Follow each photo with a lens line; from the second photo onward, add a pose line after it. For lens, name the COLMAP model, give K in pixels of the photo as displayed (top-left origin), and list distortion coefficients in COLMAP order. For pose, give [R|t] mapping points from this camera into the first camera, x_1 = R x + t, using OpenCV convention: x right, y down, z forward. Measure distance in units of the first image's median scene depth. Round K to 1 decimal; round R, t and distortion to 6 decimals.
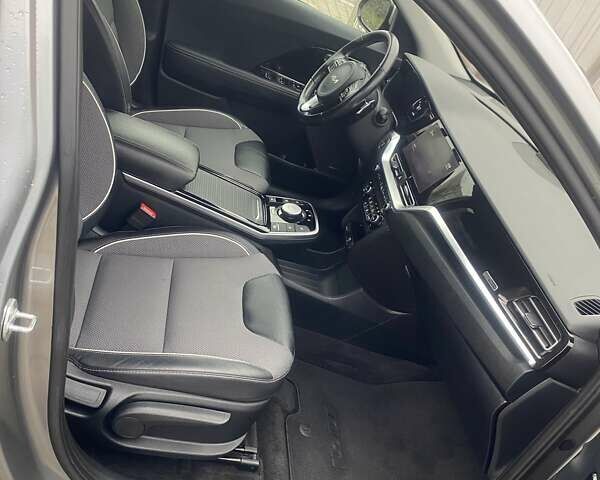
lens RADIAL K [[613.7, 0, 314.4], [0, 613.7, 248.5], [0, 0, 1]] dist [0.174149, -0.450880]
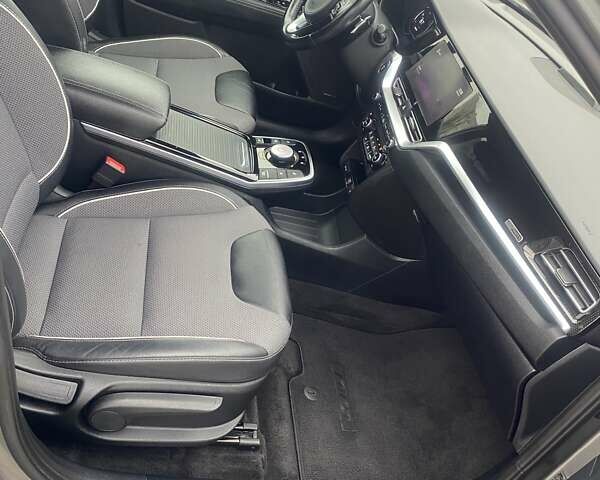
lens RADIAL K [[613.7, 0, 314.4], [0, 613.7, 248.5], [0, 0, 1]] dist [0.174149, -0.450880]
pose [[0.998543, -0.052730, -0.011469, 0.013344], [0.053762, 0.990430, 0.127112, -0.039222], [0.004657, -0.127543, 0.991822, 0.116533]]
